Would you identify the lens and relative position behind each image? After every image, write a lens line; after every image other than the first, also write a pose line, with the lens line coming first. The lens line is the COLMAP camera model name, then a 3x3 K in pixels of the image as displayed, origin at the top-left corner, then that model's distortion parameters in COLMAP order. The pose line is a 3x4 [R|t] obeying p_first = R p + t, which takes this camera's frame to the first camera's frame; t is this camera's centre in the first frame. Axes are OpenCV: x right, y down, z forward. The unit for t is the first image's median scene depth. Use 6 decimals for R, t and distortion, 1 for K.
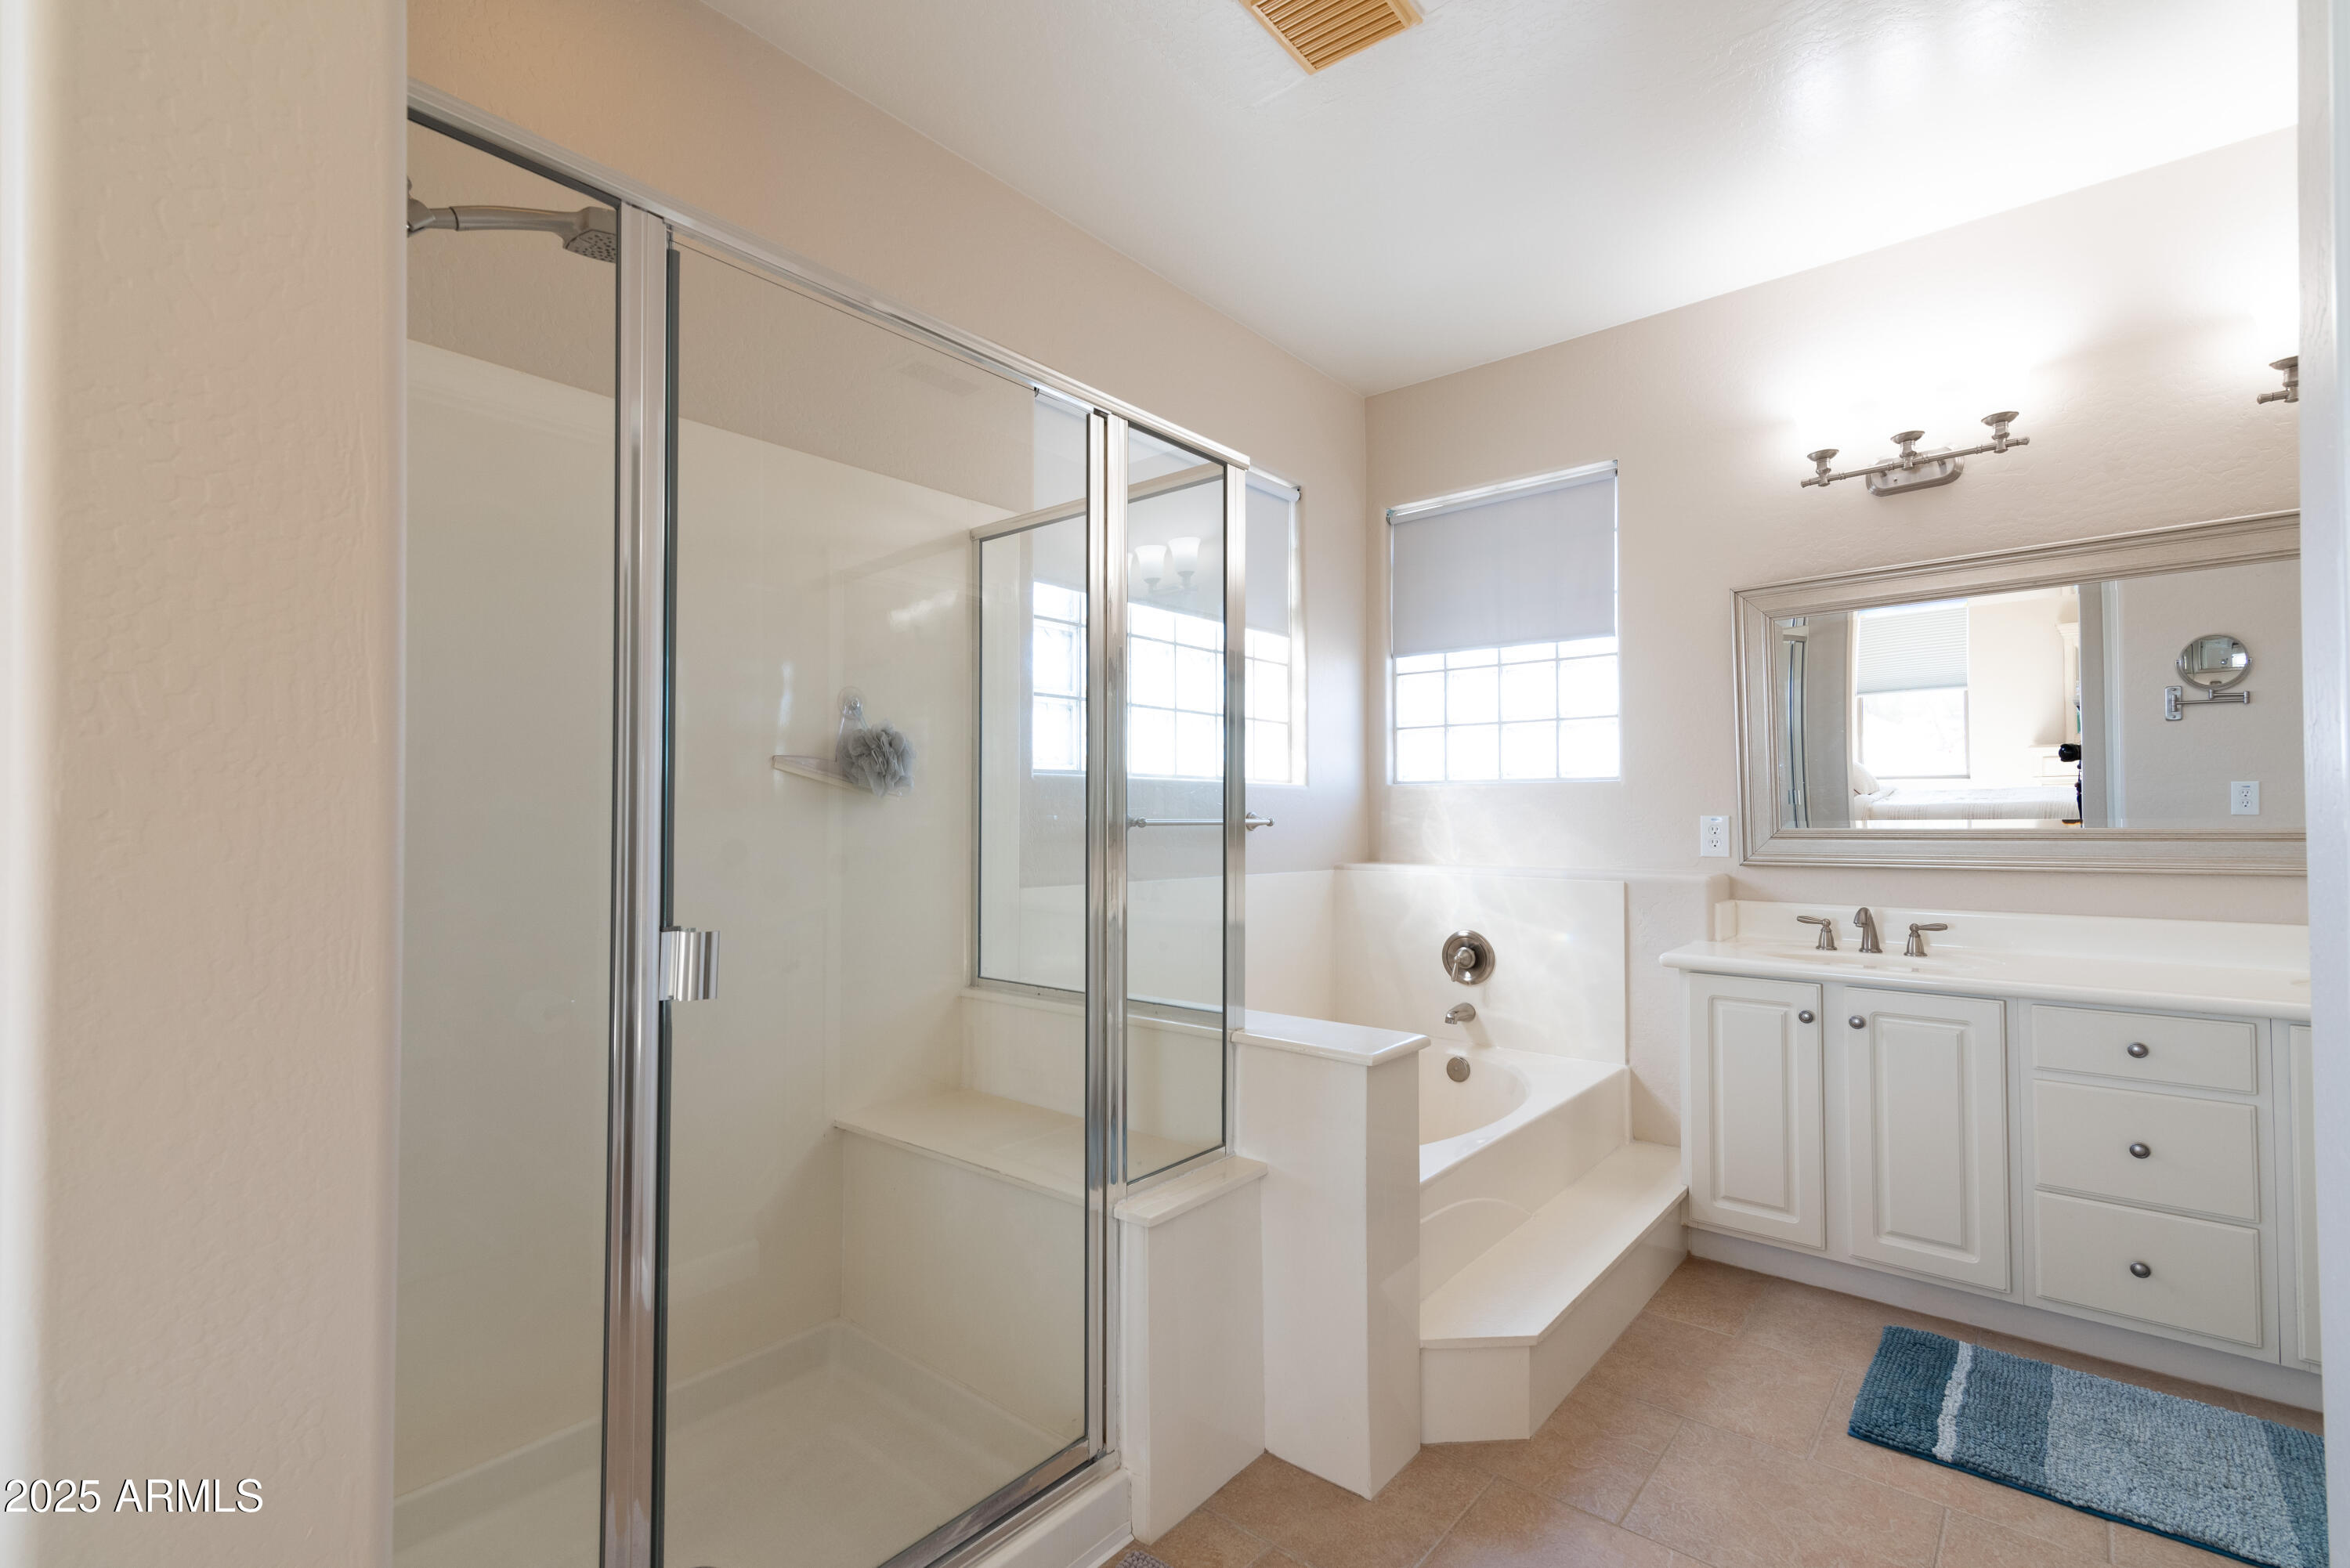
lens RADIAL K [[1048.8, 0, 1177.3], [0, 1048.8, 788.2], [0, 0, 1]] dist [0.006764, -0.001260]
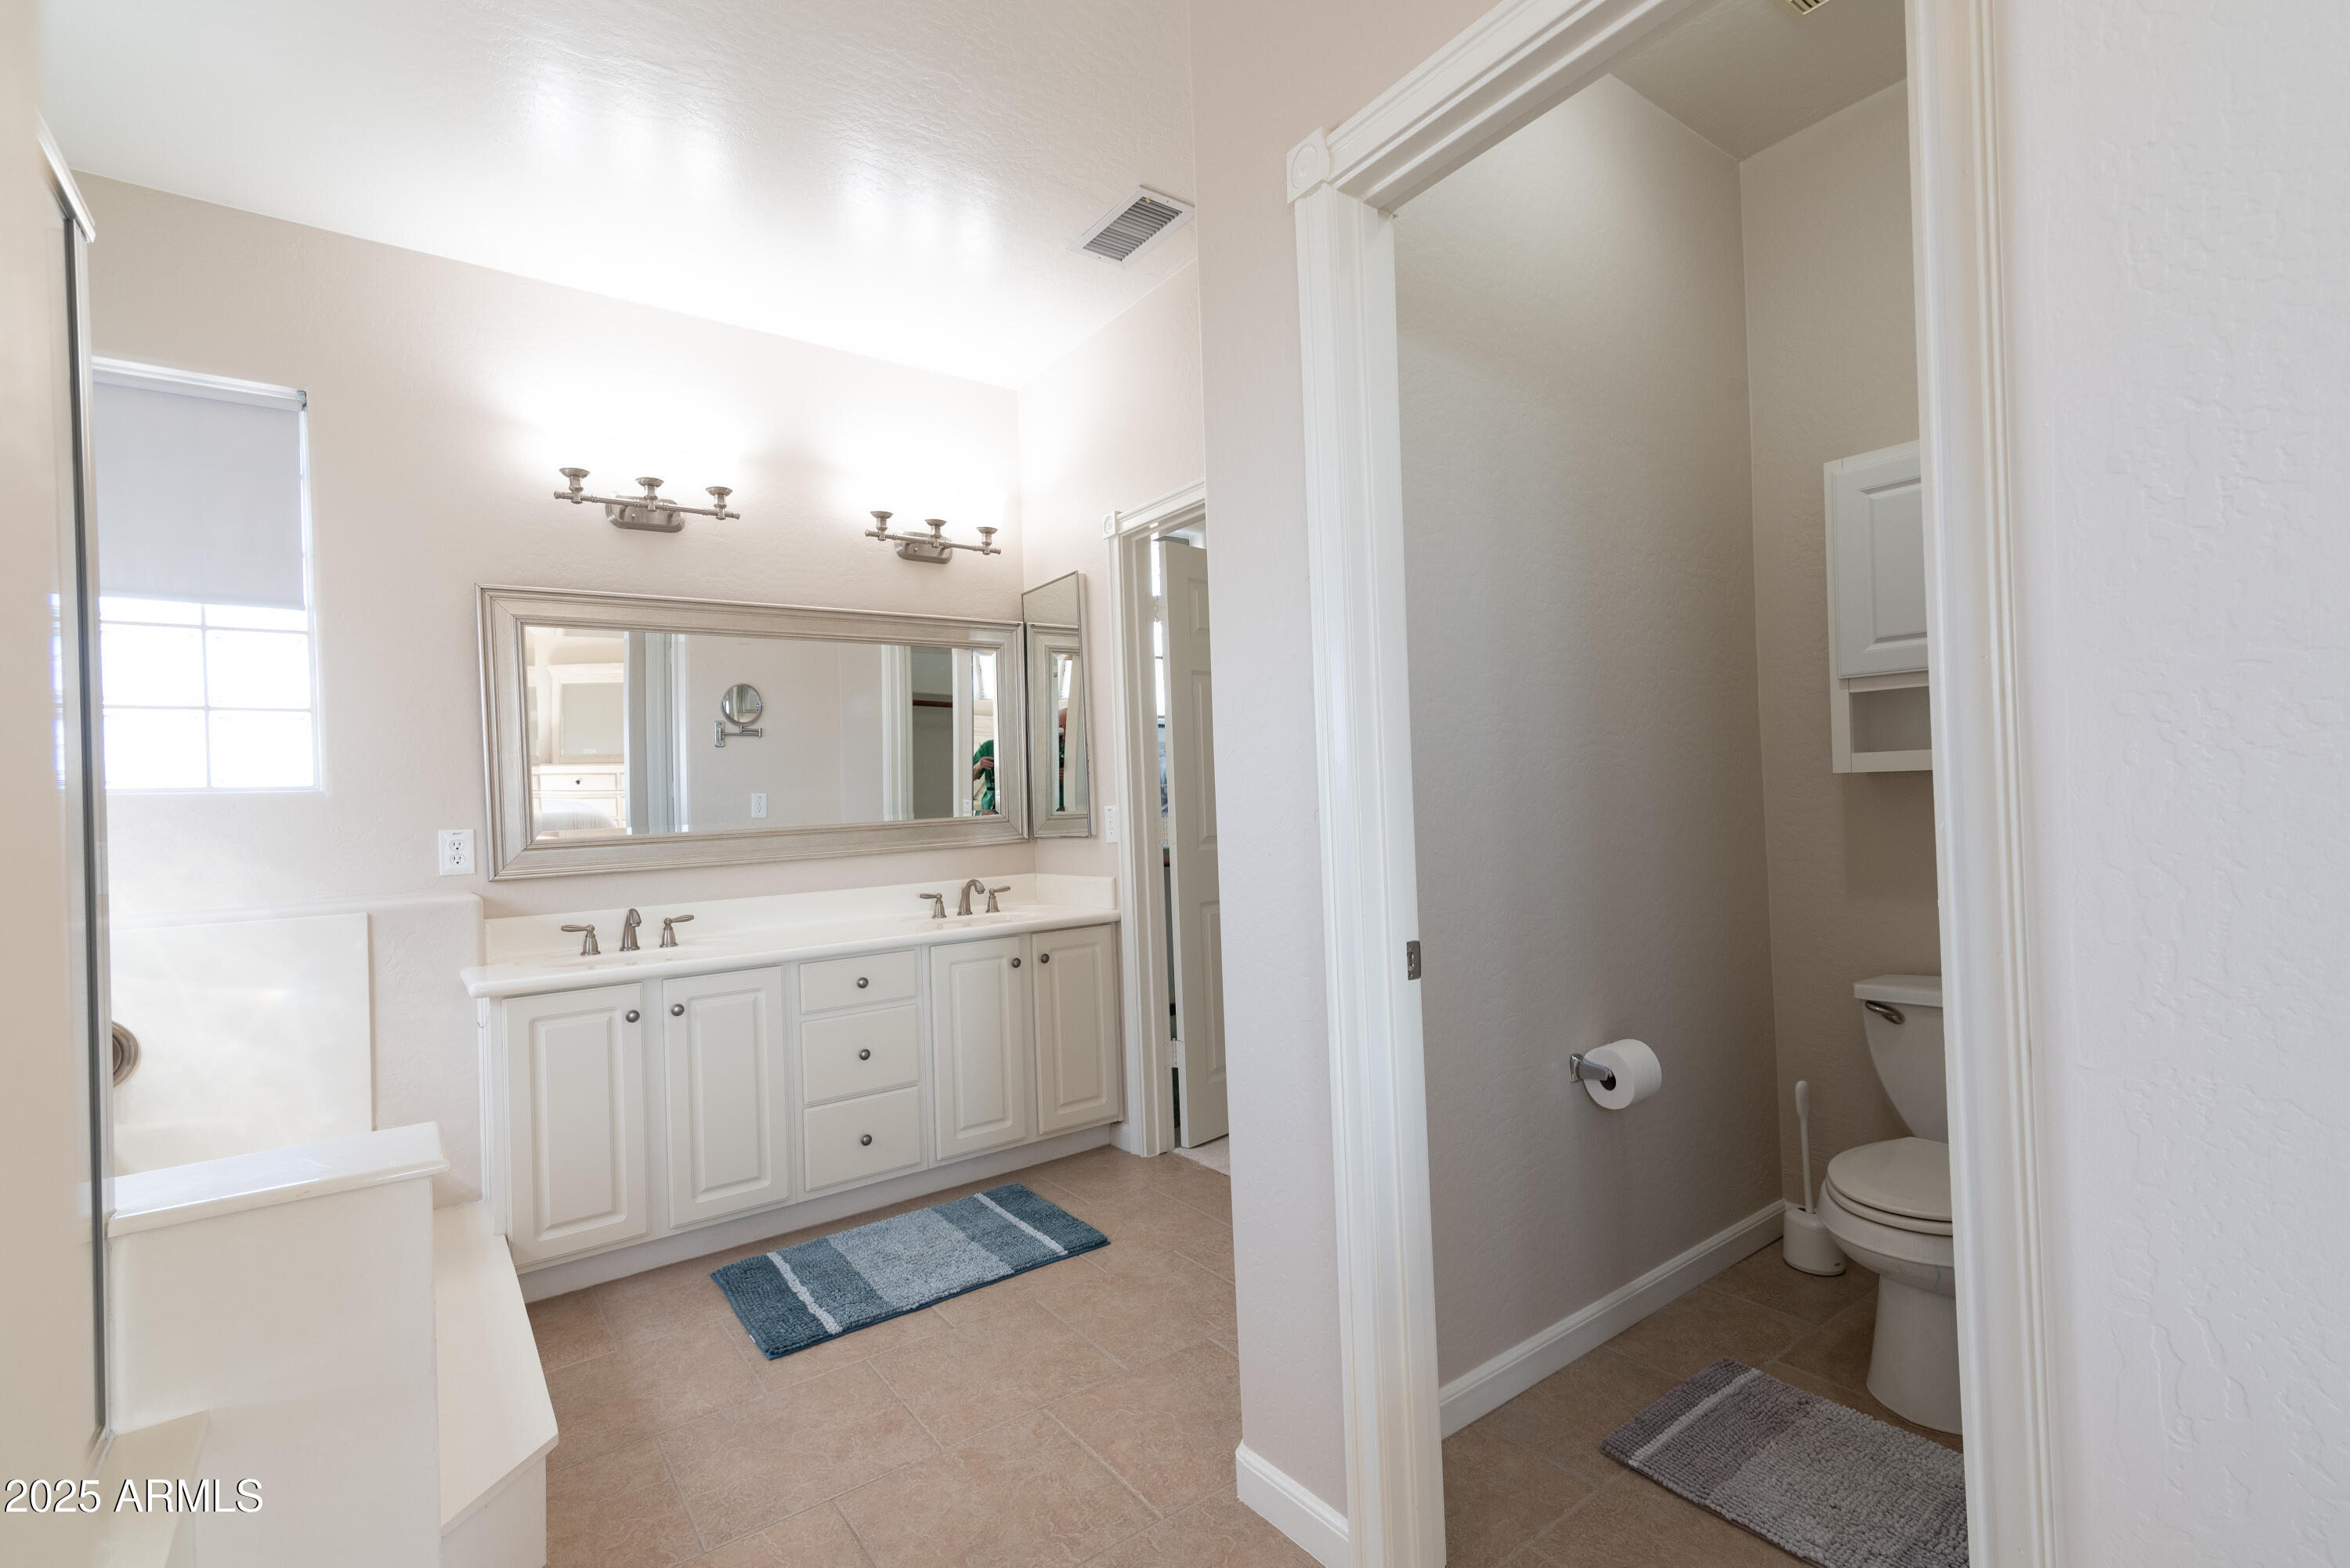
lens RADIAL K [[1048.8, 0, 1173.1], [0, 1048.8, 788.5], [0, 0, 1]] dist [0.006764, -0.001260]
pose [[0.223318, 0.006748, 0.974722, -0.276151], [0.010840, 0.999897, -0.009406, 0.007063], [-0.974685, 0.012667, 0.223222, 0.226414]]
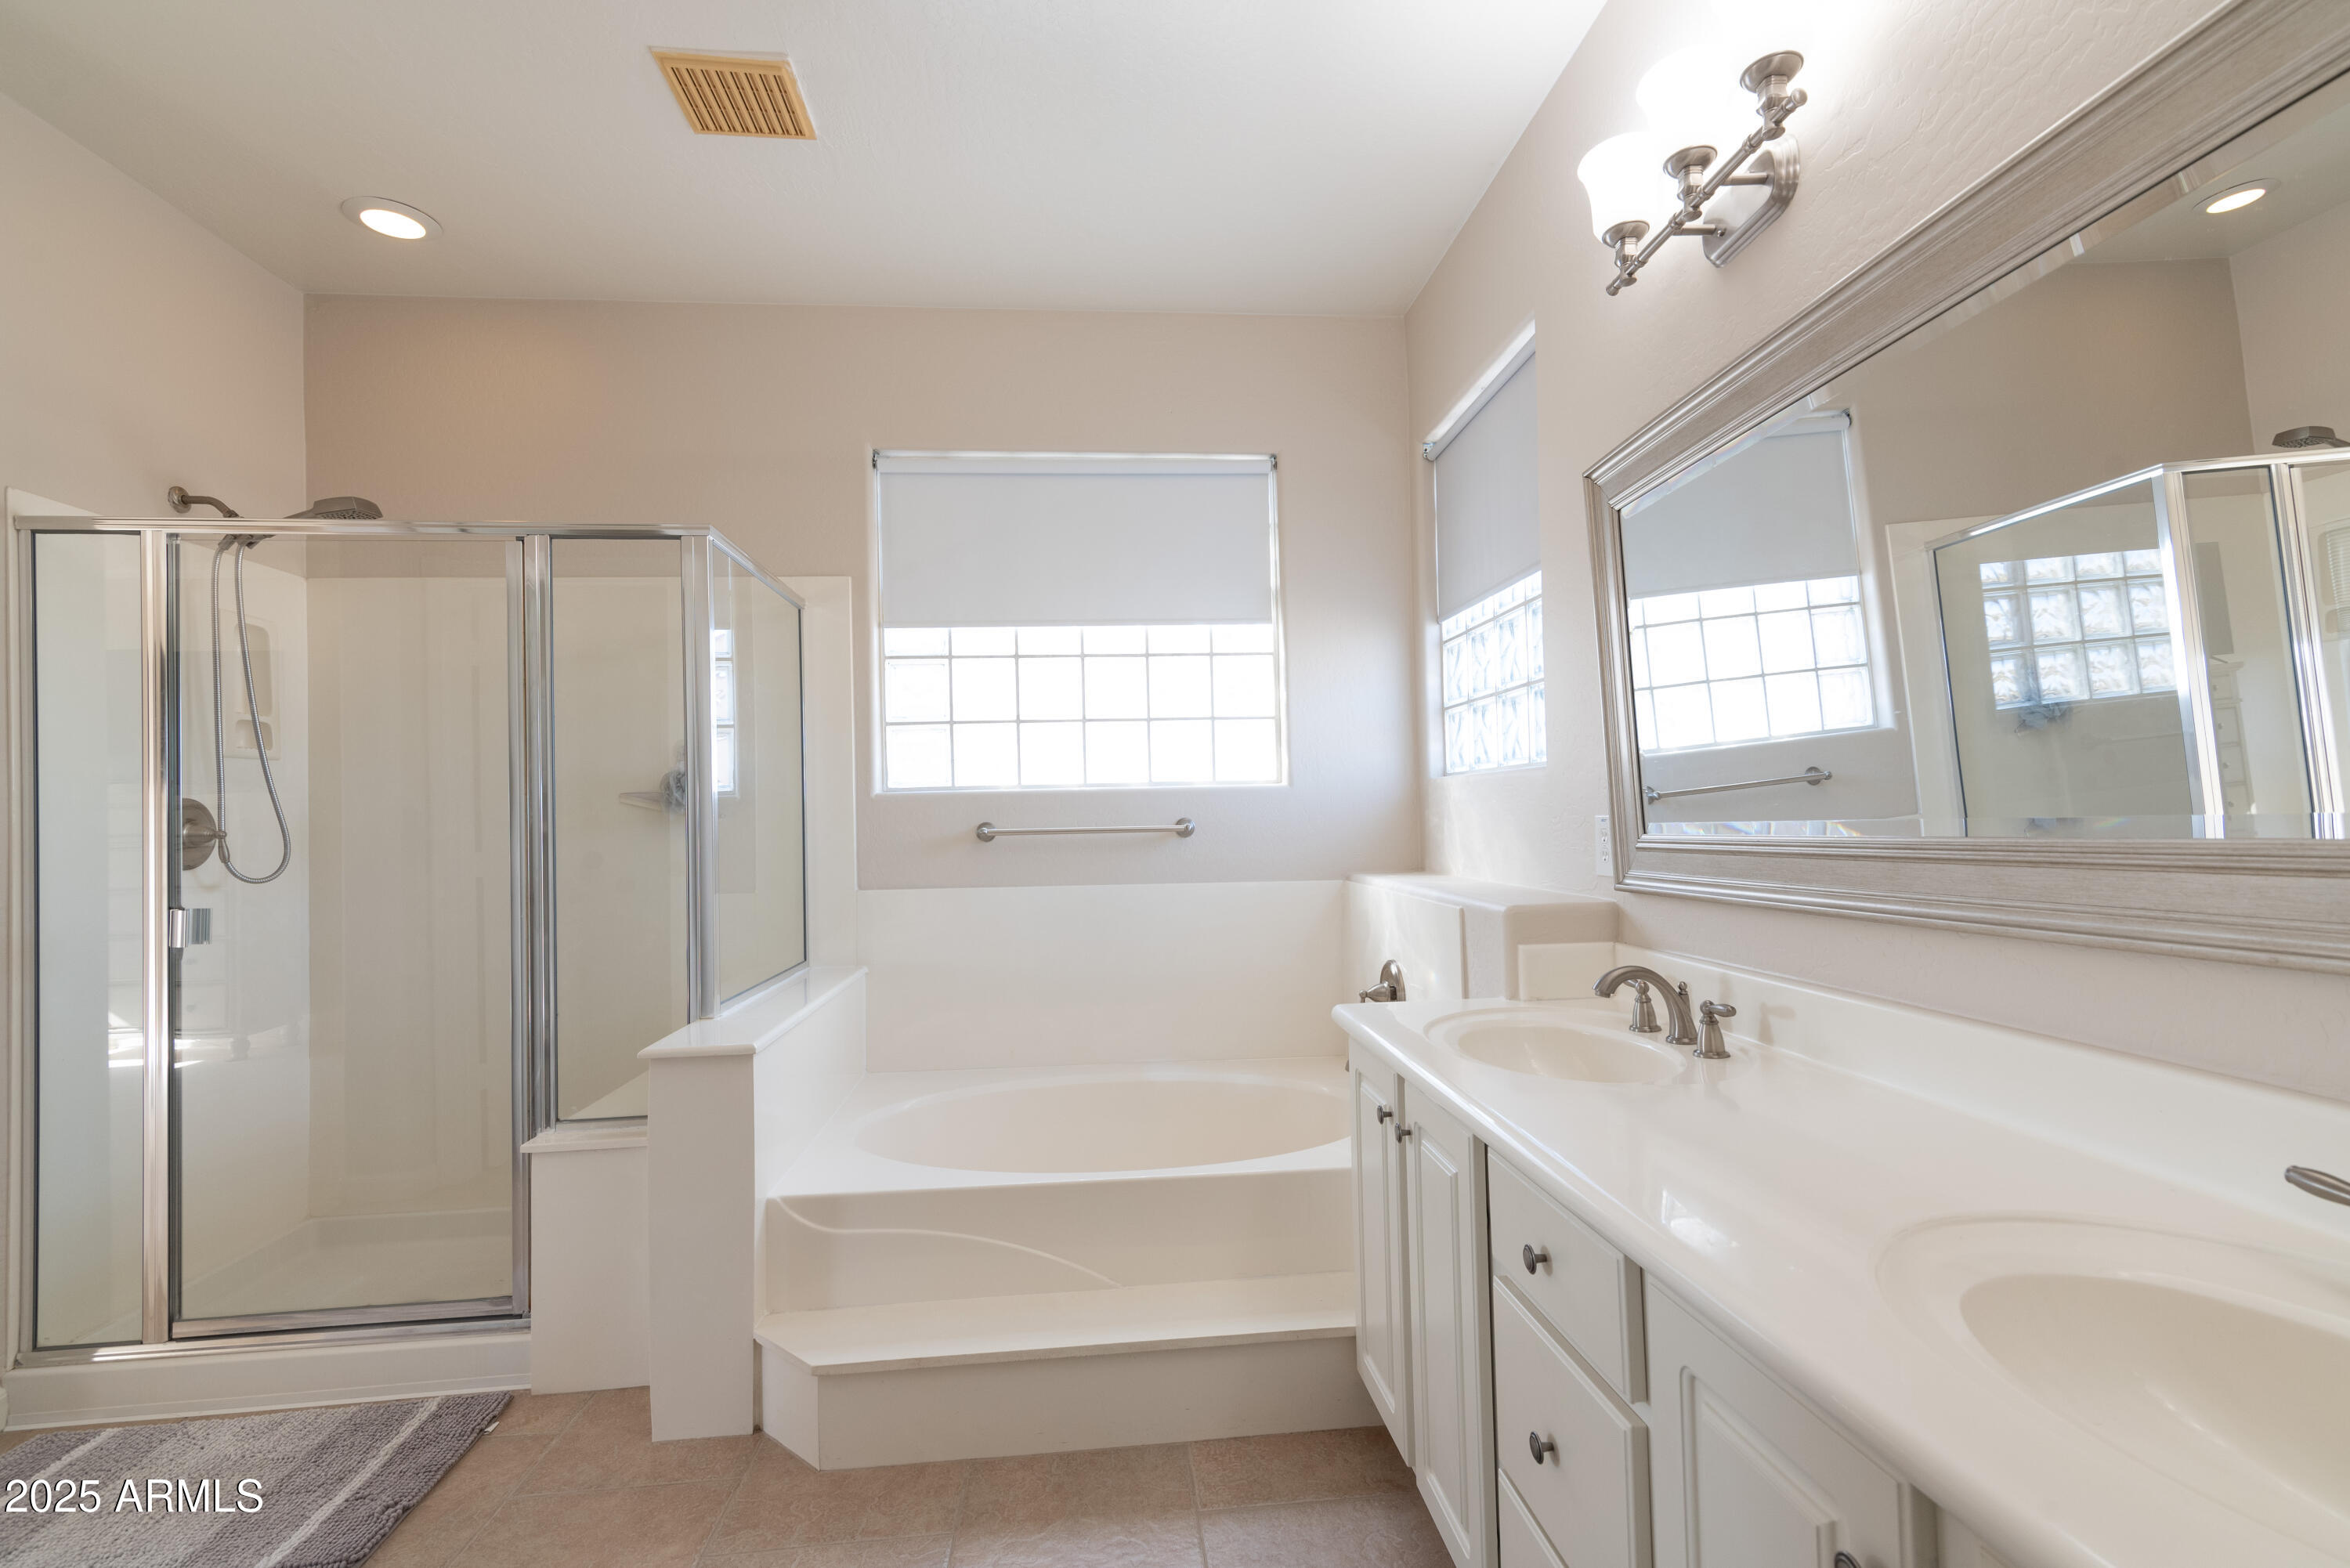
lens RADIAL K [[1048.8, 0, 1185.2], [0, 1048.8, 782.4], [0, 0, 1]] dist [0.006764, -0.001260]
pose [[0.733934, -0.025362, -0.678747, 0.898668], [0.018670, 0.999678, -0.017166, 0.012437], [0.678964, -0.000073, 0.734171, 0.379969]]
